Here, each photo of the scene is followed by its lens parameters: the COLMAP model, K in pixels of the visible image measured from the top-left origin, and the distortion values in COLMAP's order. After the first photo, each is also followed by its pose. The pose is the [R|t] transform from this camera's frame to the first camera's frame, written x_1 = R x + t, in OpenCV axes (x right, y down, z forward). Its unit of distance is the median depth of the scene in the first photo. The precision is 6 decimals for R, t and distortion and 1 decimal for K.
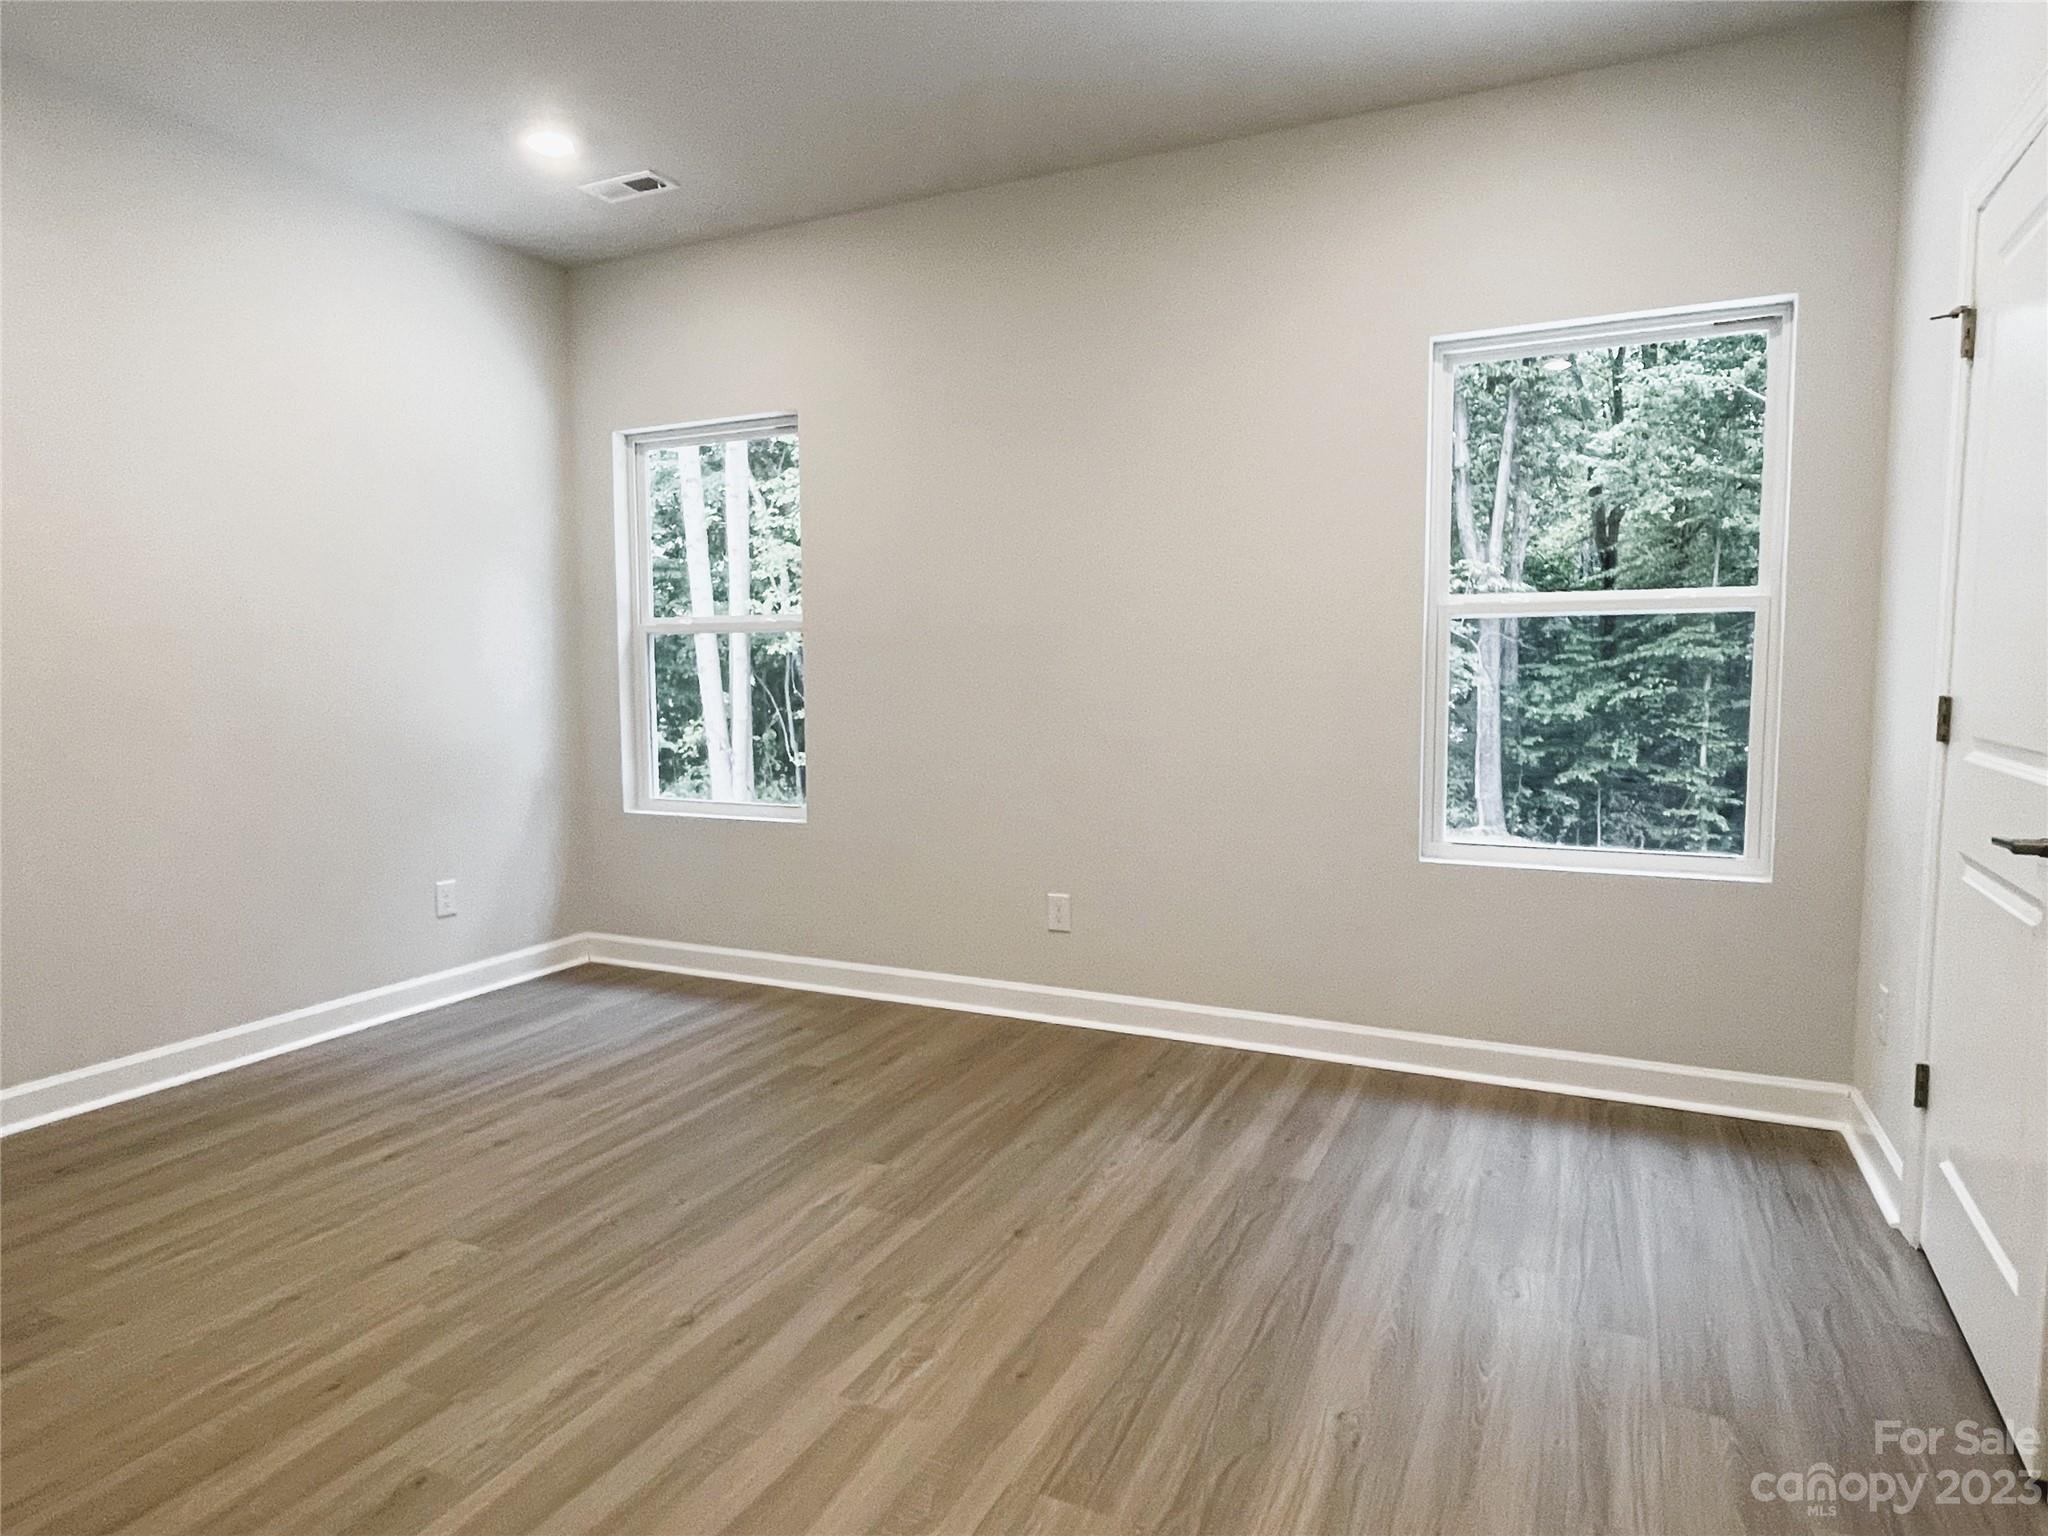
lens RADIAL K [[1193.0, 0, 1024.0], [0, 1193.0, 768.0], [0, 0, 1]] dist [-0.001902, -0.001079]
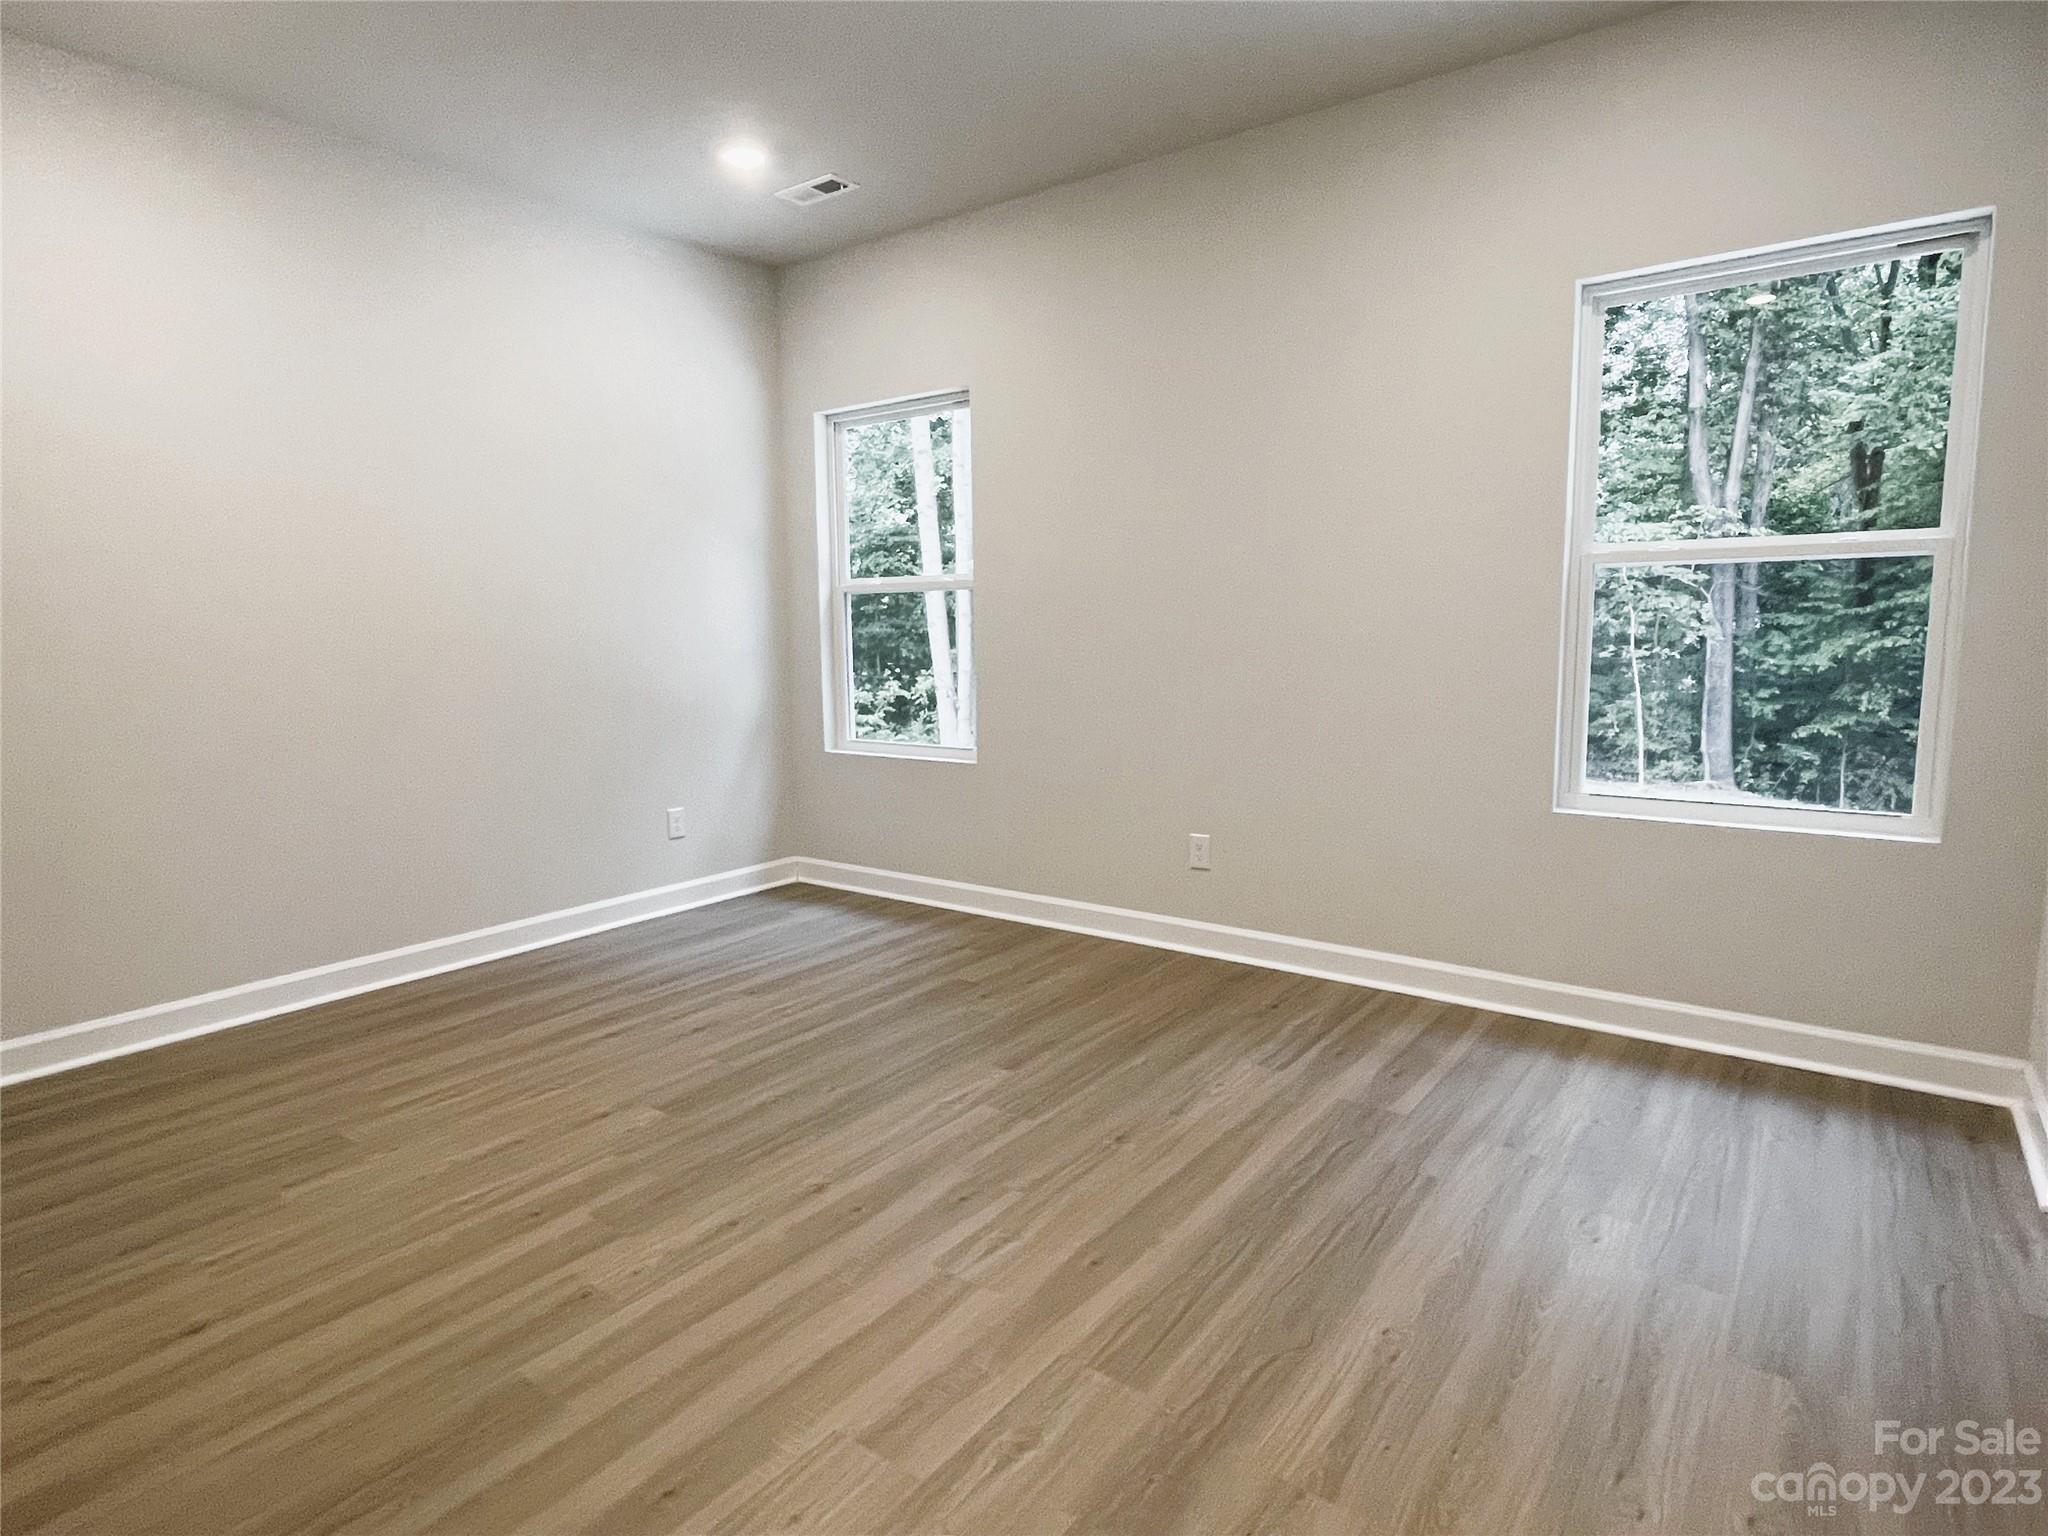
lens RADIAL K [[1110.0, 0, 1019.2], [0, 1110.0, 769.0], [0, 0, 1]] dist [-0.001865, -0.000821]
pose [[0.980560, 0.018102, -0.195384, 0.070054], [-0.008653, 0.998756, 0.049103, -0.000250], [0.196030, -0.046458, 0.979497, -0.002327]]
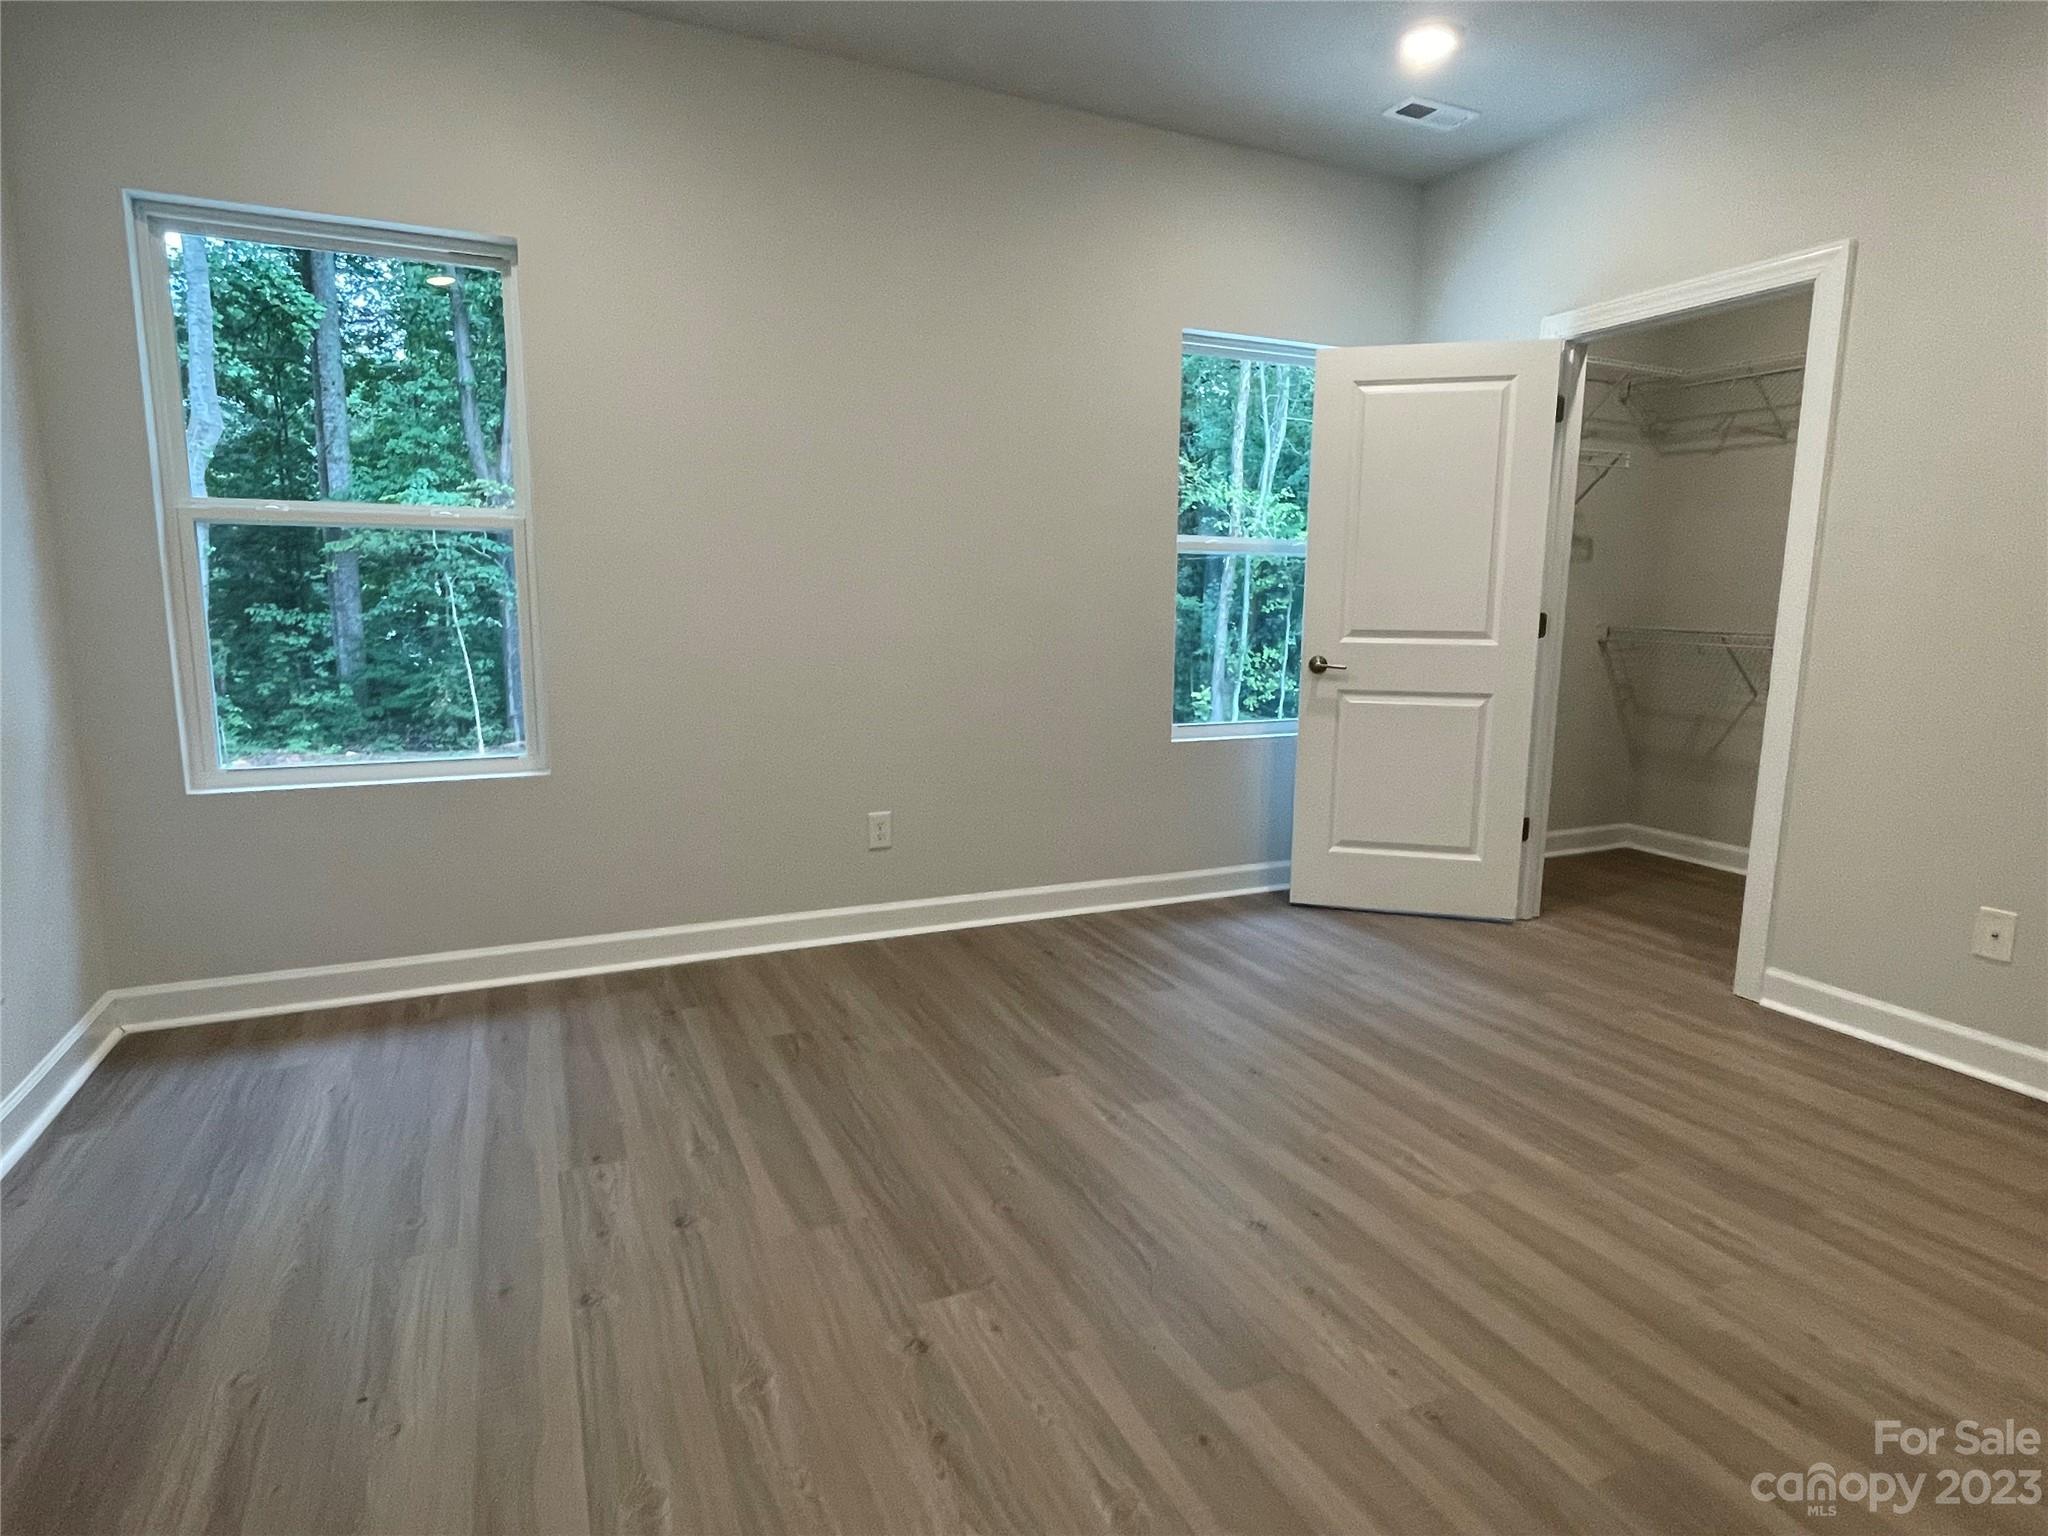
lens RADIAL K [[1110.0, 0, 1019.2], [0, 1110.0, 769.0], [0, 0, 1]] dist [-0.001865, -0.000821]
pose [[0.638874, -0.108682, 0.761596, -0.679683], [0.049828, 0.993738, 0.100011, -0.021370], [-0.767696, -0.025945, 0.640288, 0.342839]]
